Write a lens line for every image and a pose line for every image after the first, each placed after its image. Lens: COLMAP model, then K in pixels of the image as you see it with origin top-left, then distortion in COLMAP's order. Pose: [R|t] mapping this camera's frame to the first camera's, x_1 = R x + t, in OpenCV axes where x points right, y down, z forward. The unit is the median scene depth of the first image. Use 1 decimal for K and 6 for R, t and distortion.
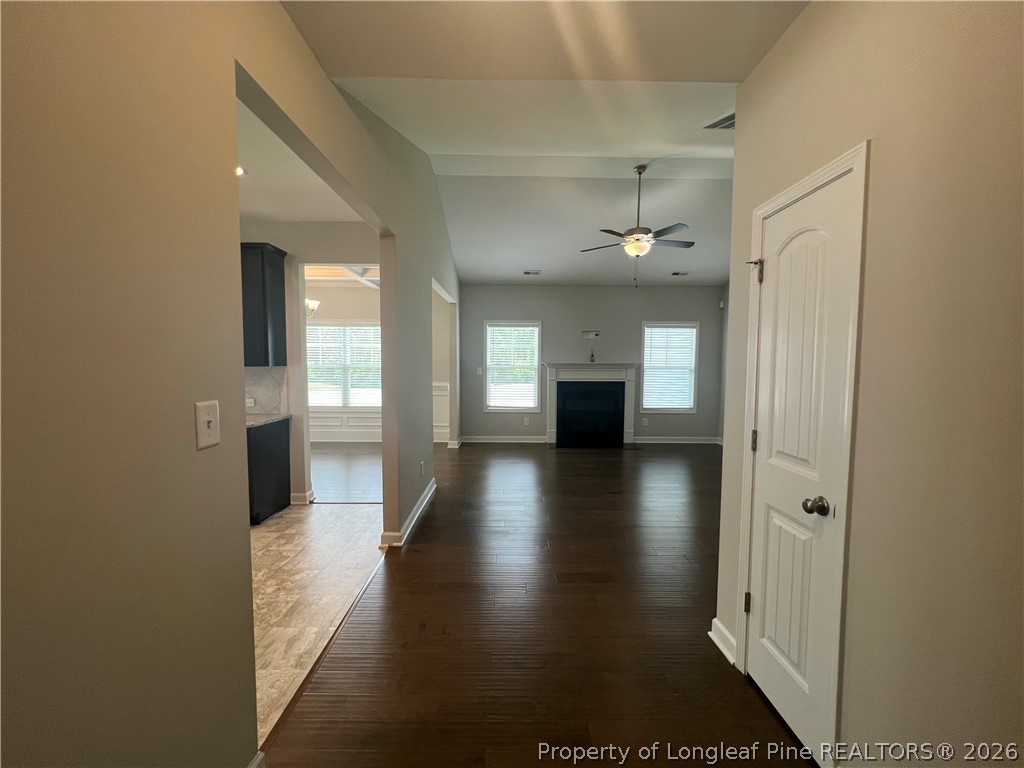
lens RADIAL K [[408.6, 0, 510.6], [0, 408.6, 384.7], [0, 0, 1]] dist [-0.009556, 0.000962]
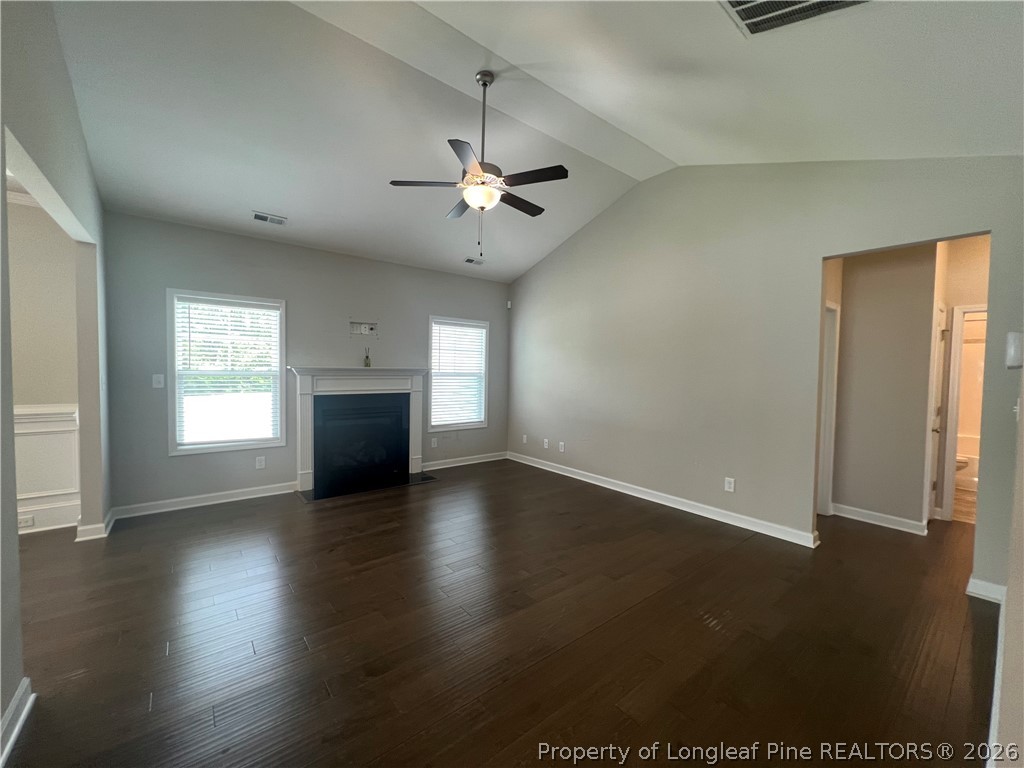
lens RADIAL K [[408.6, 0, 515.3], [0, 408.6, 383.8], [0, 0, 1]] dist [-0.009556, 0.000962]
pose [[0.785363, -0.015100, 0.618851, -0.036561], [0.020951, 0.999778, -0.002194, -0.018678], [-0.618681, 0.014689, 0.785505, 0.283293]]
